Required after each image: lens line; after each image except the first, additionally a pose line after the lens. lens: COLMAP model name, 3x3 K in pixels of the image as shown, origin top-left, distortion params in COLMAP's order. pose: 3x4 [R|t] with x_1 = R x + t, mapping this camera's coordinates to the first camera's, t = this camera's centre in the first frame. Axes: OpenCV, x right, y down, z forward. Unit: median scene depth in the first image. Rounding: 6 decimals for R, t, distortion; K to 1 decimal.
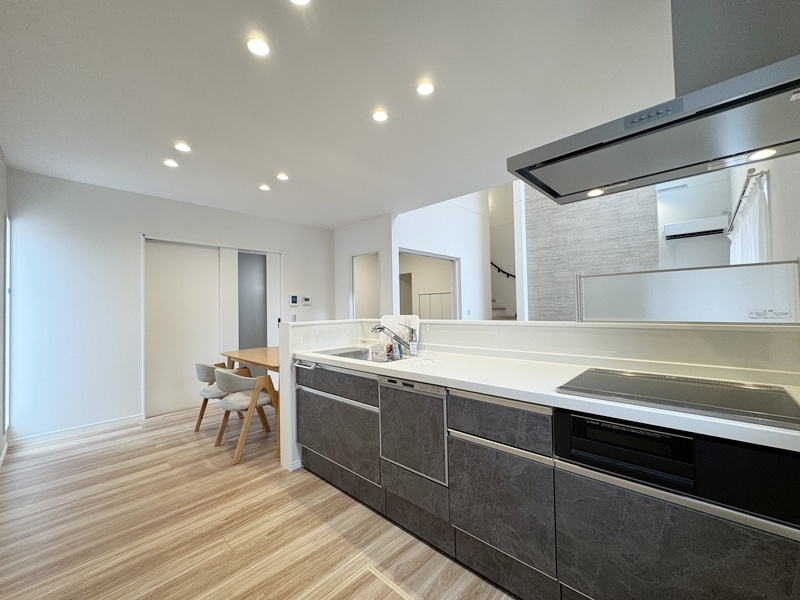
lens RADIAL K [[323.2, 0, 401.6], [0, 323.2, 300.0], [0, 0, 1]] dist [-0.000773, -0.000398]
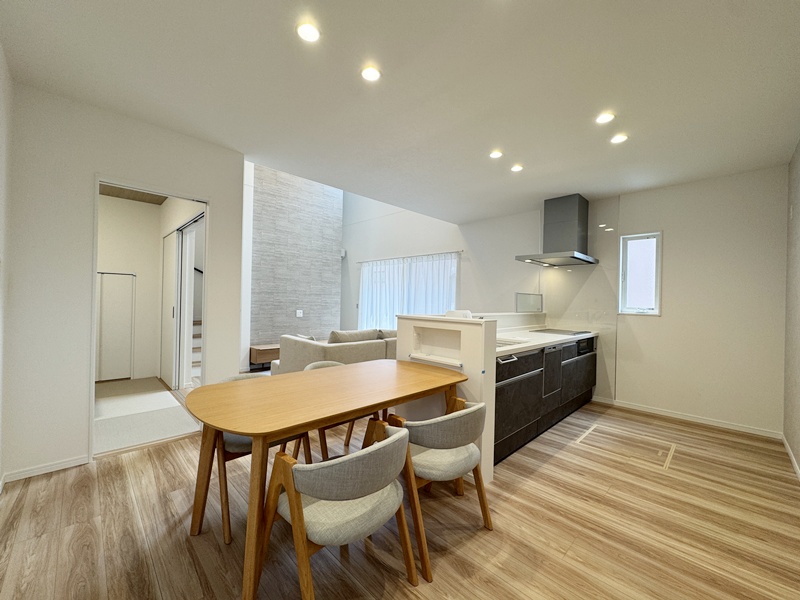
lens RADIAL K [[323.2, 0, 401.6], [0, 323.2, 300.0], [0, 0, 1]] dist [-0.000773, -0.000398]
pose [[0.036384, 0.022064, 0.999094, -0.643509], [-0.045962, 0.998735, -0.020382, 0.022256], [-0.998280, -0.045179, 0.037352, 0.622493]]
